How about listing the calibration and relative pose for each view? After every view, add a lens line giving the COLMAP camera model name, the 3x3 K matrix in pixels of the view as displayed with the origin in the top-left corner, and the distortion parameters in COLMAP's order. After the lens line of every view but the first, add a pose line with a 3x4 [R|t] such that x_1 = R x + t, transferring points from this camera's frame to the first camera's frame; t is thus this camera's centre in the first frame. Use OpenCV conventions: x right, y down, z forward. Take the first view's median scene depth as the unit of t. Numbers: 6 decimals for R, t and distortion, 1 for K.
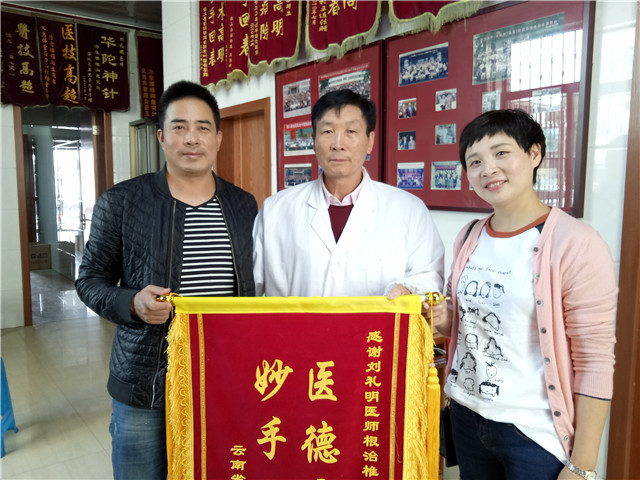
lens RADIAL K [[542.1, 0, 320.0], [0, 542.1, 240.0], [0, 0, 1]] dist [0.000763, 0.009232]
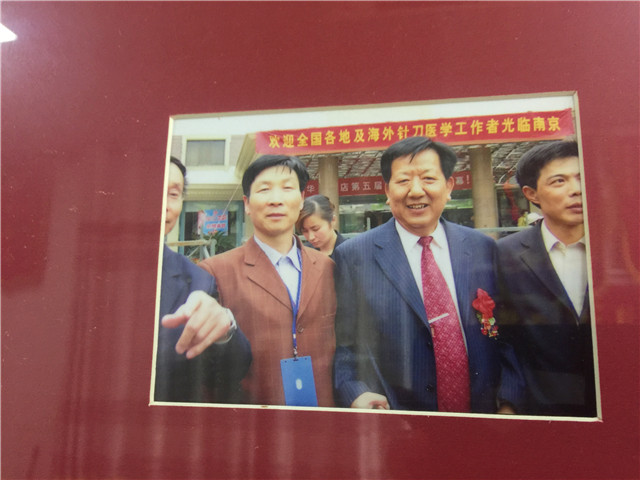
lens RADIAL K [[532.2, 0, 320.0], [0, 532.2, 240.0], [0, 0, 1]] dist [0.098192, -0.133957]
pose [[0.734401, 0.145505, 0.662935, 0.124970], [0.055317, 0.960668, -0.272133, -0.236814], [-0.676458, 0.236526, 0.697467, 0.998462]]
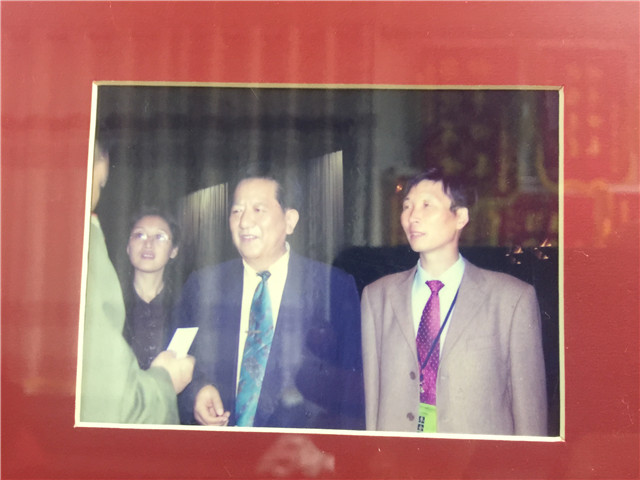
lens RADIAL K [[532.2, 0, 320.0], [0, 532.2, 240.0], [0, 0, 1]] dist [0.098192, -0.133957]
pose [[0.627753, 0.069509, 0.775303, 0.126596], [0.057721, 0.989106, -0.135414, -0.185962], [-0.776270, 0.129758, 0.616902, 1.010810]]
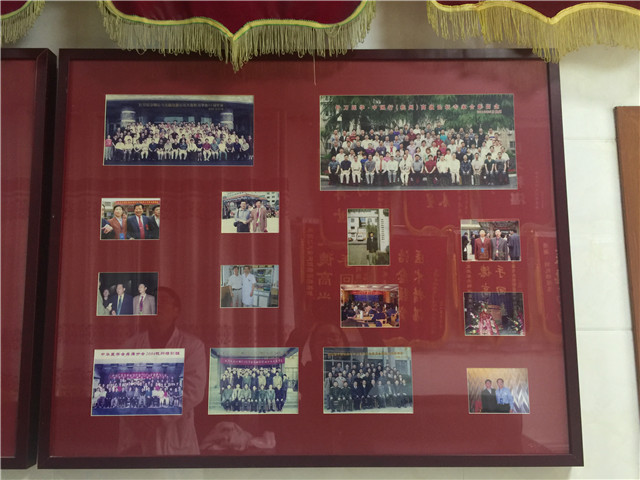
lens RADIAL K [[532.2, 0, 320.0], [0, 532.2, 240.0], [0, 0, 1]] dist [0.098192, -0.133957]
pose [[0.591085, 0.093575, 0.801163, -0.088754], [0.091865, 0.978976, -0.182120, -0.141426], [-0.801361, 0.181247, 0.570061, 0.669558]]
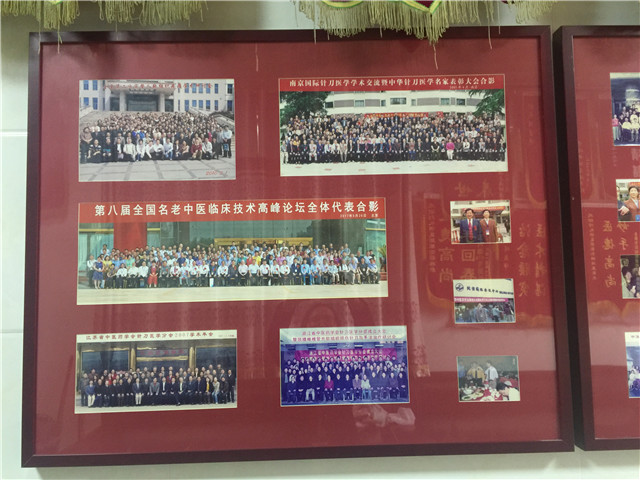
lens RADIAL K [[542.4, 0, 329.4], [0, 542.4, 237.0], [0, 0, 1]] dist [0.091443, -0.138335]
pose [[0.571899, 0.051486, 0.818707, -0.332559], [0.109284, 0.984351, -0.138242, -0.189470], [-0.813012, 0.168532, 0.557322, 1.002049]]
